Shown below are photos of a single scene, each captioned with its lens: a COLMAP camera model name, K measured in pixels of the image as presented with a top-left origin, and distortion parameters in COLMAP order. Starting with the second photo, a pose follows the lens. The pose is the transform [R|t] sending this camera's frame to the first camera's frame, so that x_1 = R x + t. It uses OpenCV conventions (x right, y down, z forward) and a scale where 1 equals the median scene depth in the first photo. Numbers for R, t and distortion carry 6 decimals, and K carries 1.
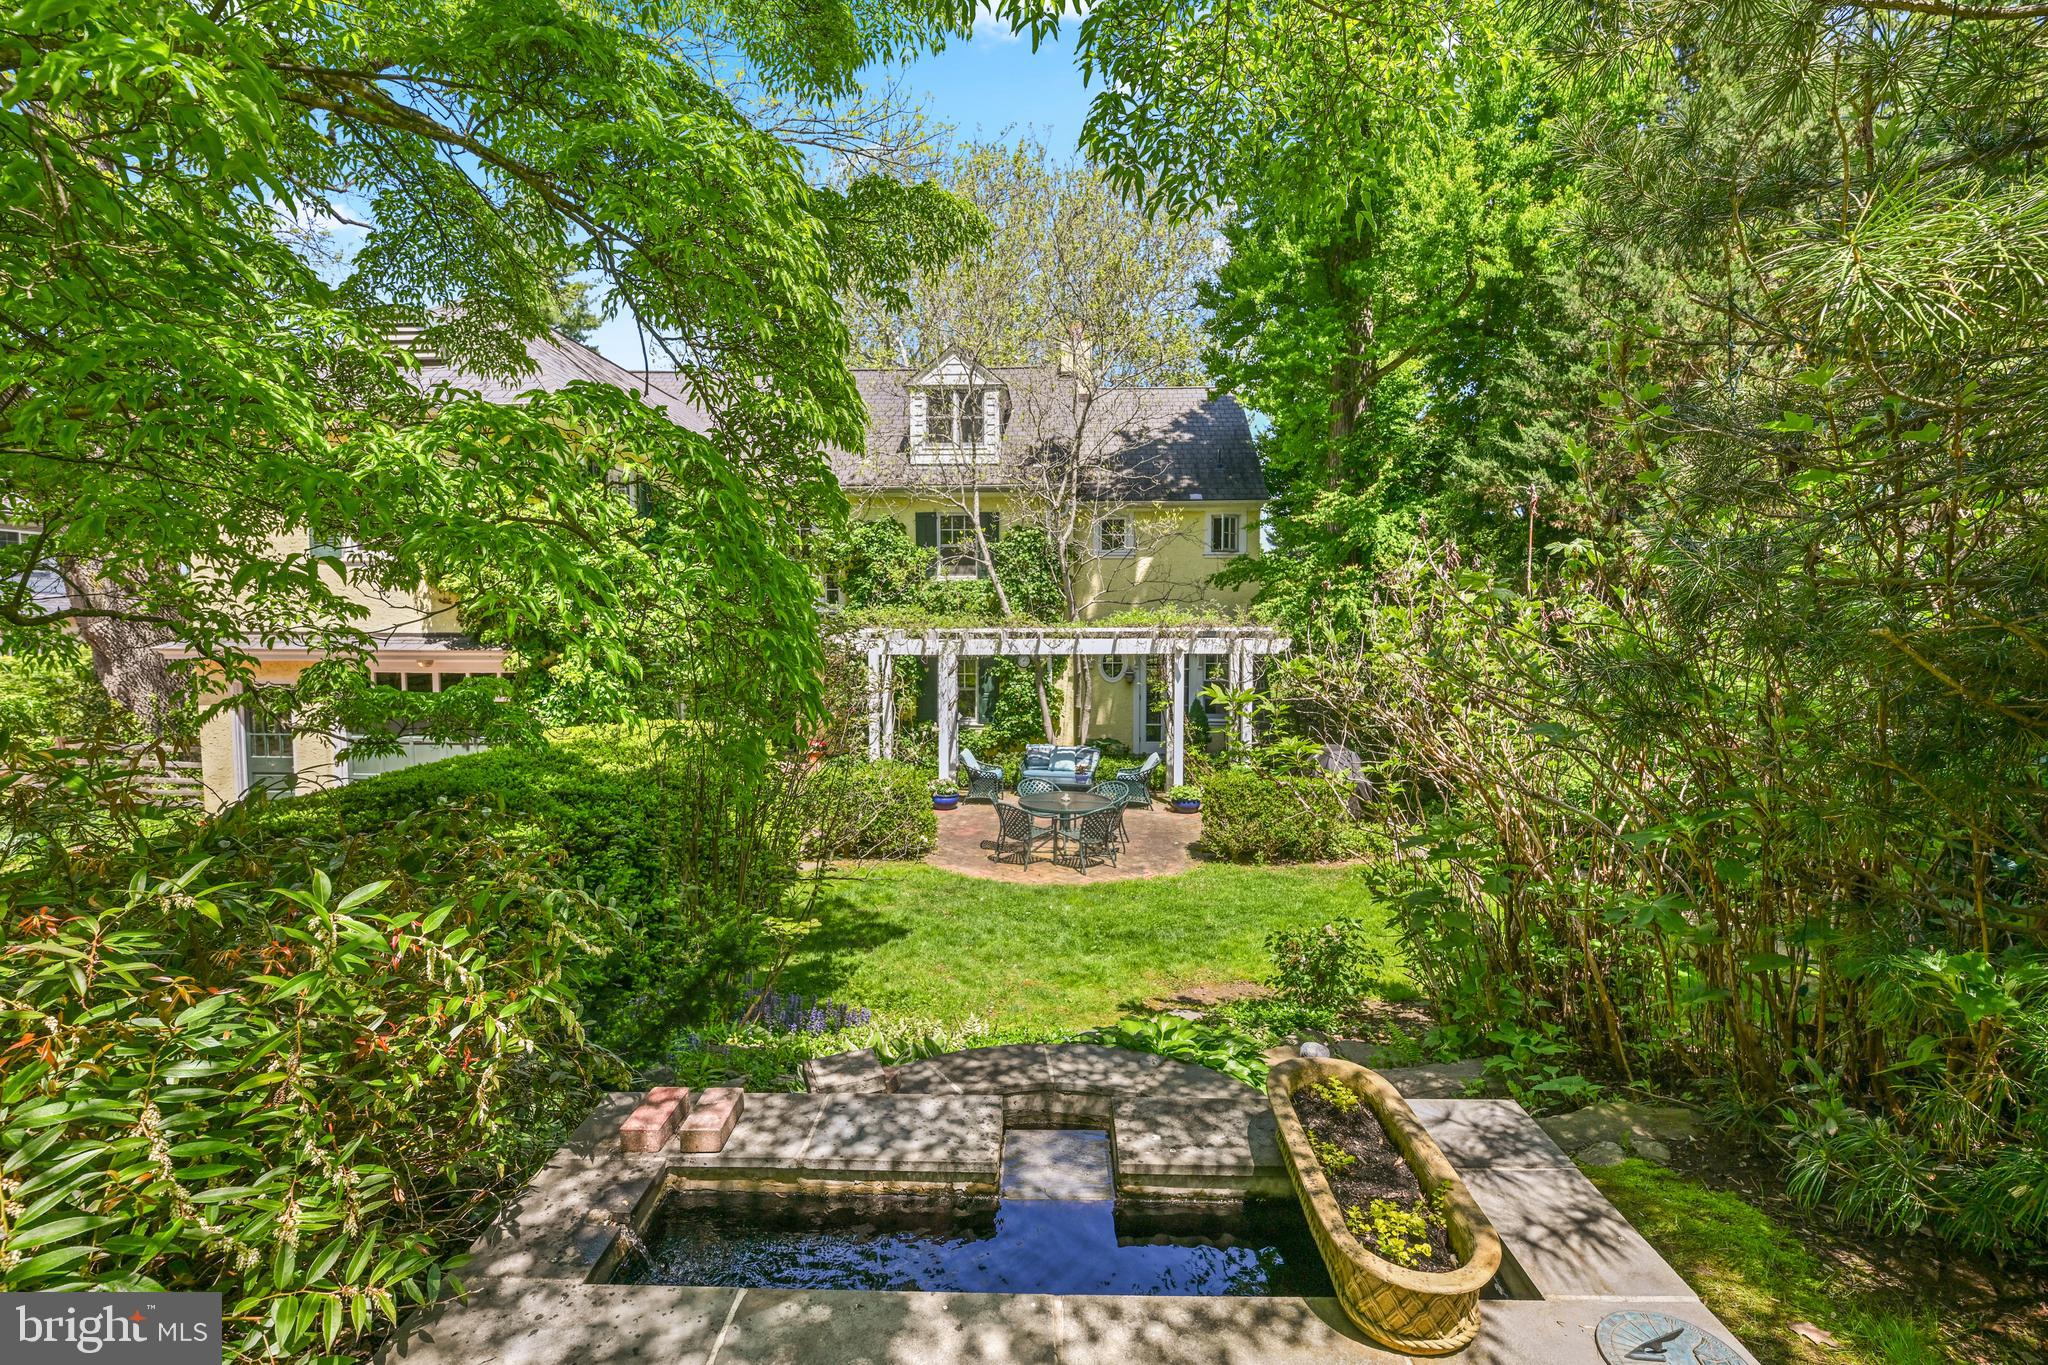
lens RADIAL K [[897.7, 0, 1024.0], [0, 897.7, 682.5], [0, 0, 1]] dist [0.002202, 0.000372]
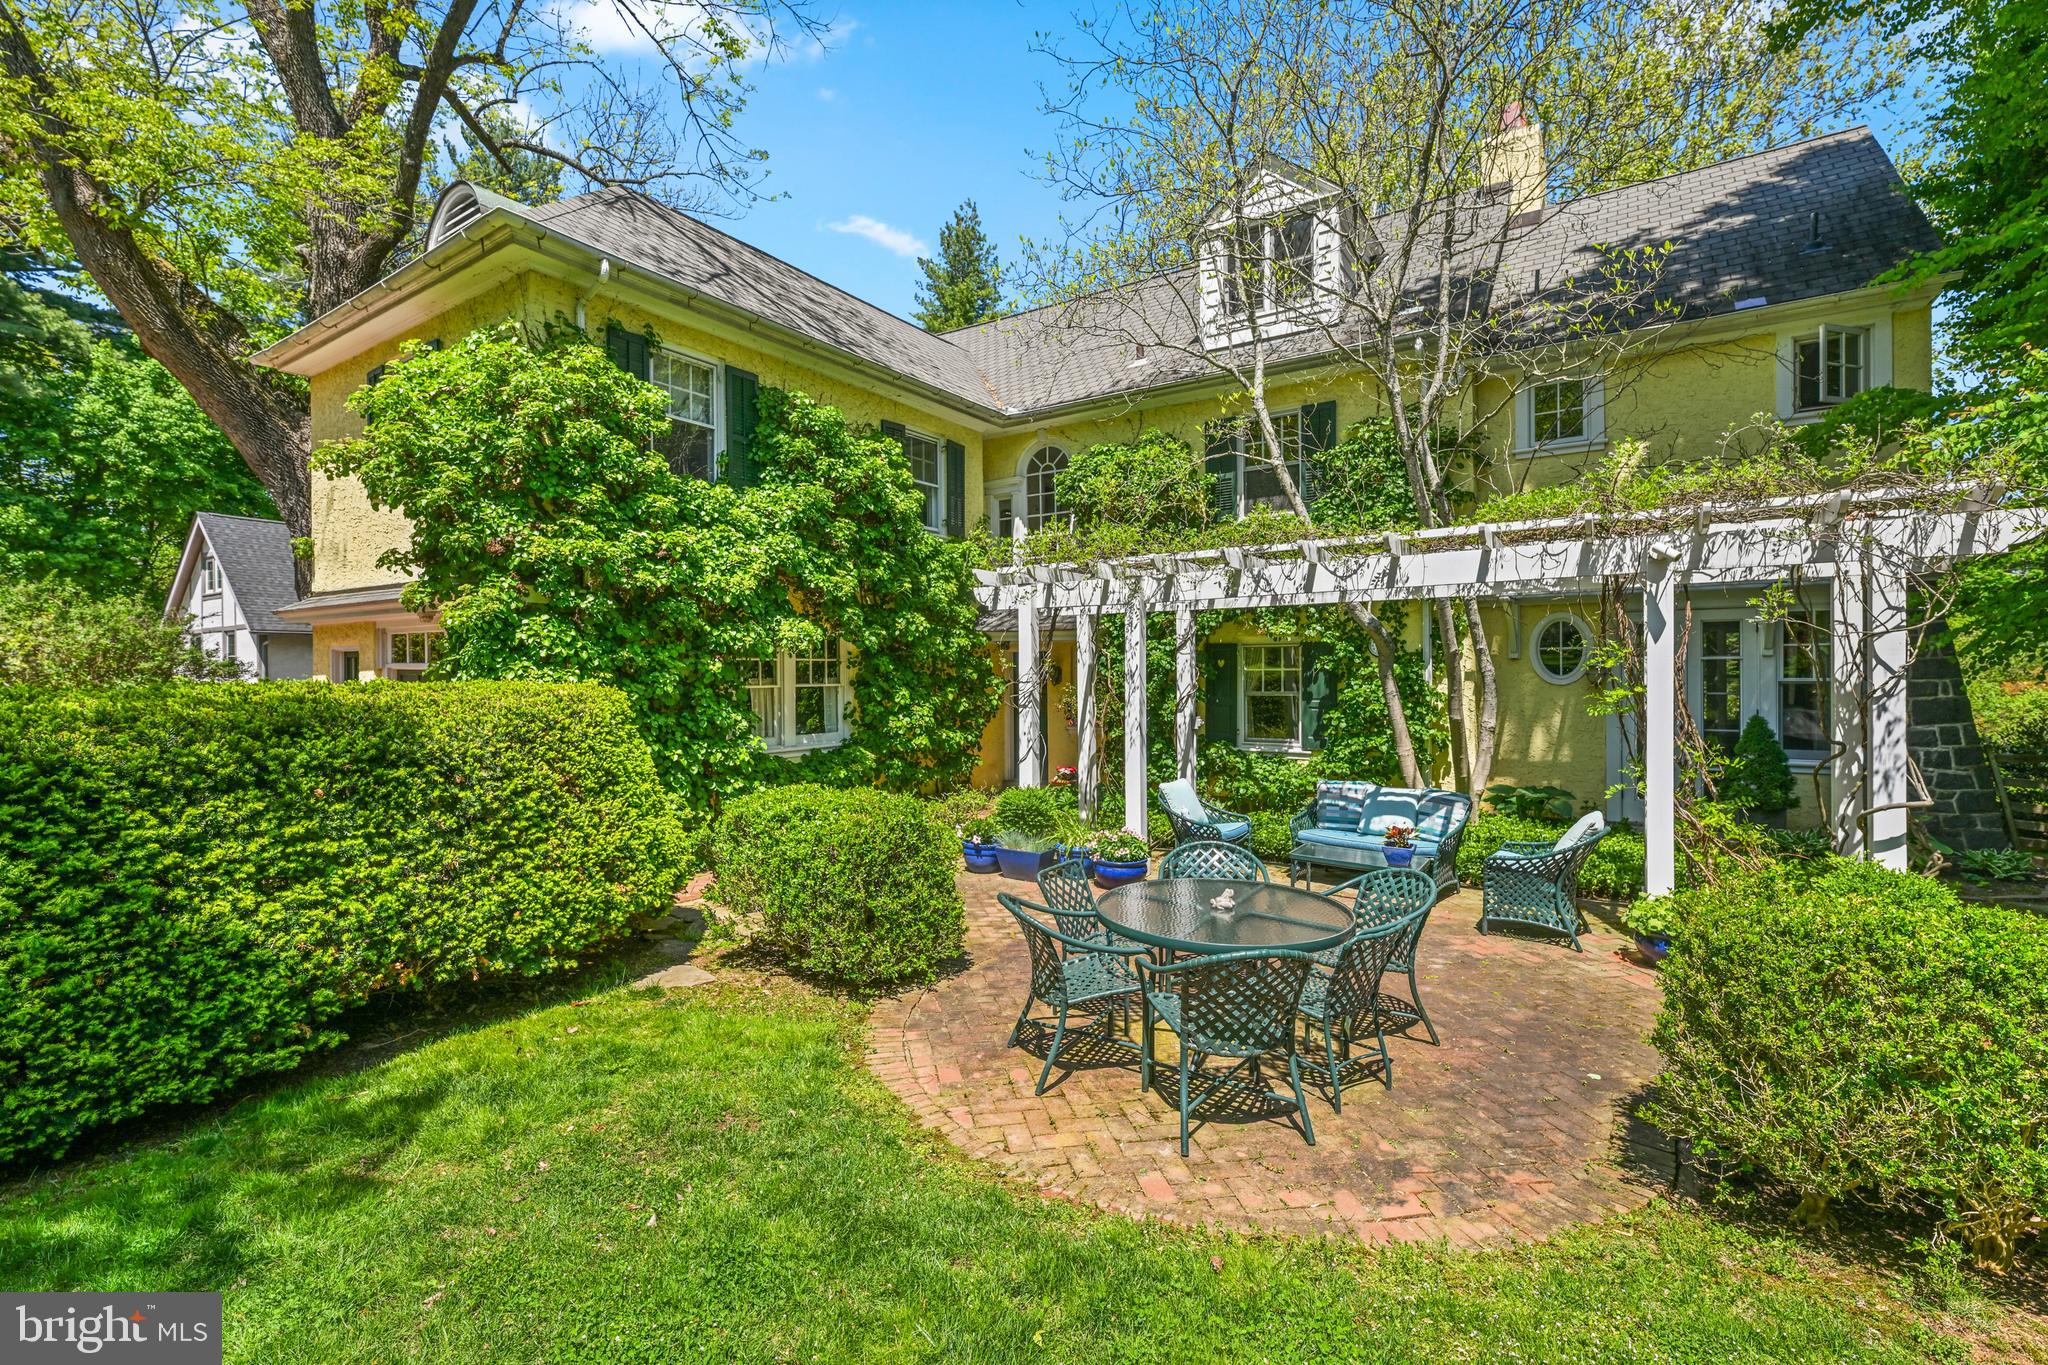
lens RADIAL K [[897.7, 0, 1024.0], [0, 897.7, 682.5], [0, 0, 1]] dist [0.002202, 0.000372]
pose [[0.856241, -0.005413, -0.516548, 0.121625], [-0.023096, 0.998544, -0.048747, 0.040465], [0.516060, 0.053669, 0.854870, 0.450772]]
